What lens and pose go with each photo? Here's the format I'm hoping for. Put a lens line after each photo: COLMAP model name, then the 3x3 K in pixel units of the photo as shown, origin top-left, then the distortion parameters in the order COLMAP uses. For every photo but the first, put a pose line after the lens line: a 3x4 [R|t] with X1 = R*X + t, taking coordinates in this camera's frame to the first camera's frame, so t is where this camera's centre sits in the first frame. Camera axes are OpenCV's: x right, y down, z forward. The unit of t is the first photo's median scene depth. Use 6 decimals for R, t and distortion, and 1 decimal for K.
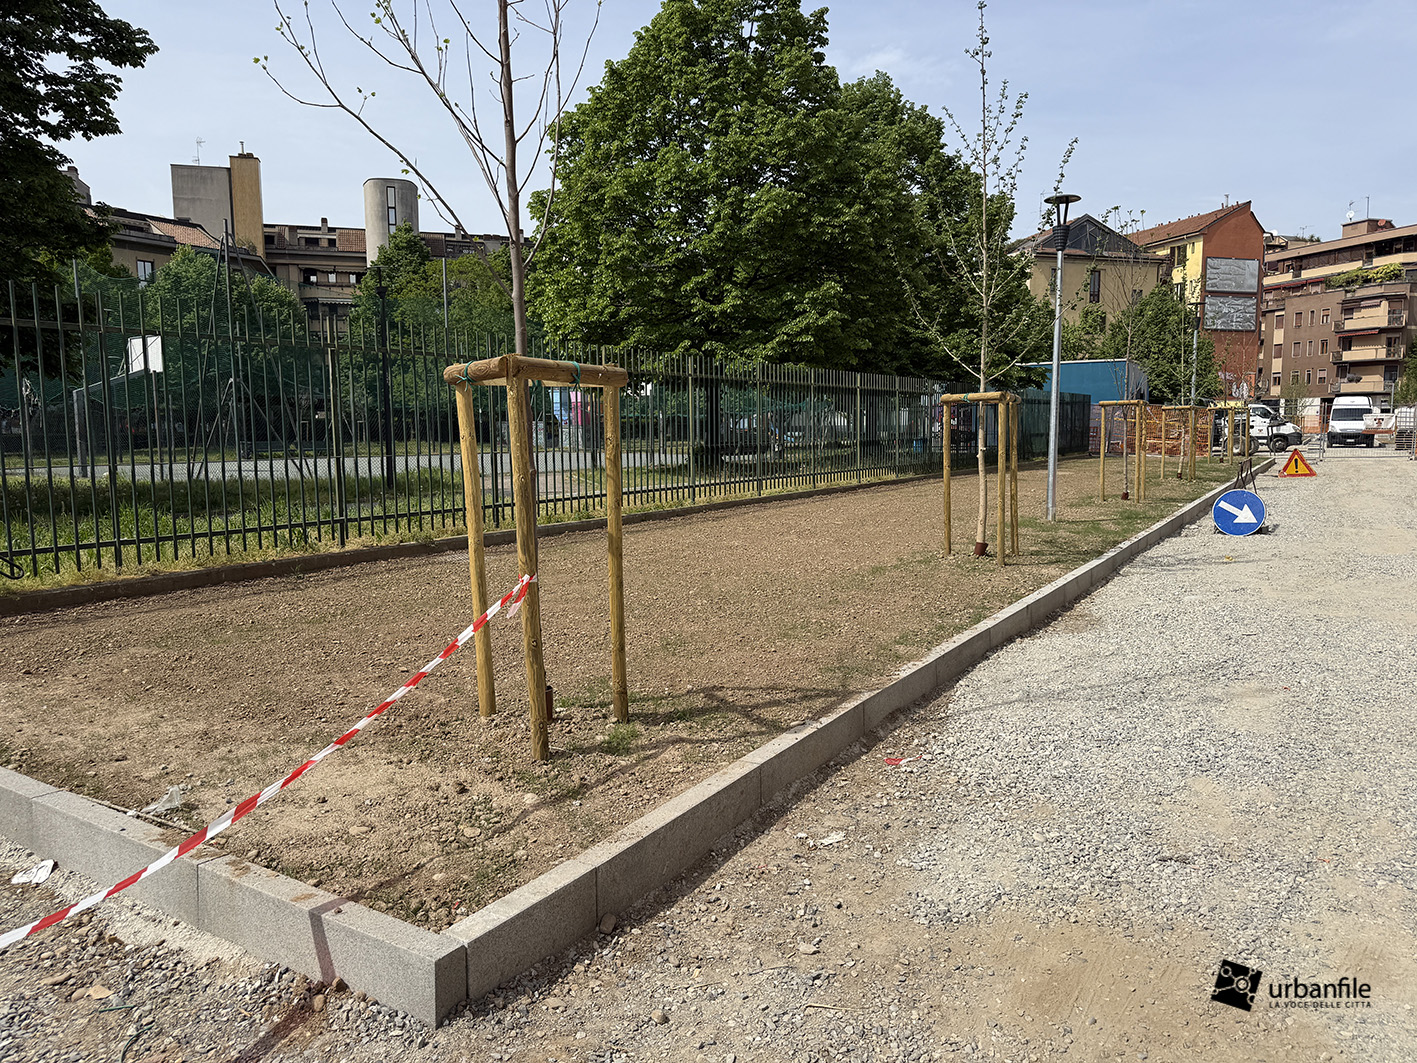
lens RADIAL K [[1003.6, 0, 709.6], [0, 1003.6, 544.5], [0, 0, 1]] dist [0.030311, -0.025525]
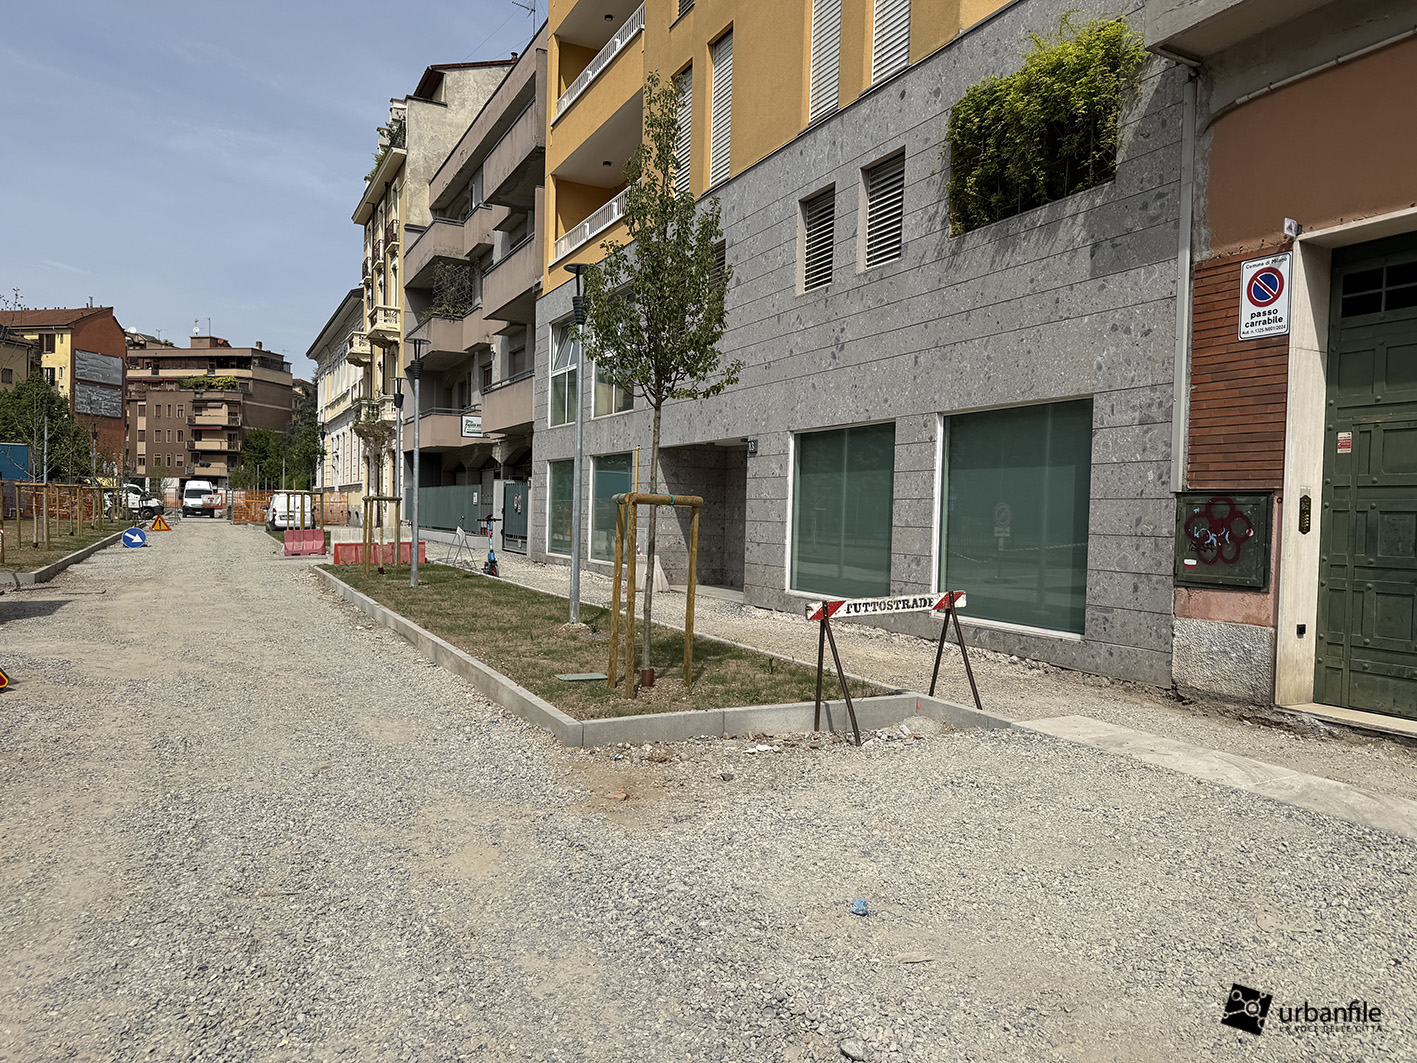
lens RADIAL K [[1013.6, 0, 708.5], [0, 1013.6, 531.5], [0, 0, 1]] dist [0.012506, -0.001742]
pose [[0.525796, 0.006836, 0.850583, -0.112339], [0.066656, 0.996562, -0.049213, 0.023181], [-0.847995, 0.082572, 0.523532, -0.195456]]
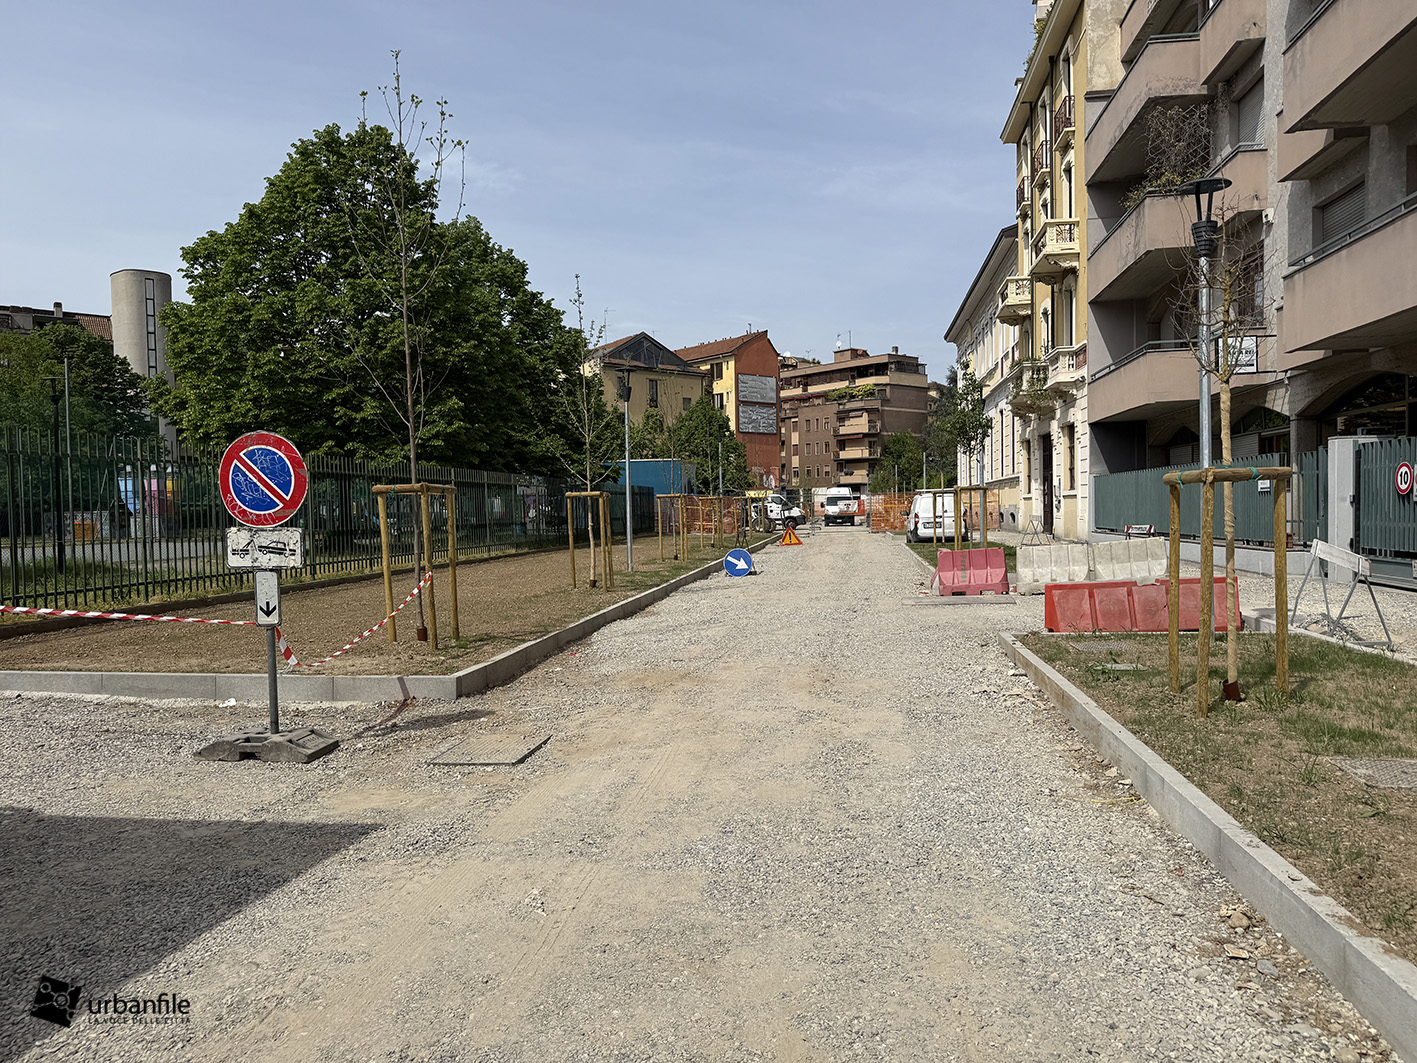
lens RADIAL K [[982.7, 0, 704.5], [0, 982.7, 553.3], [0, 0, 1]] dist [0.124307, -0.218118]
pose [[0.918653, -0.027216, 0.394127, -0.023664], [0.057321, 0.996250, -0.064812, 0.008179], [-0.390885, 0.082132, 0.916768, -0.067666]]
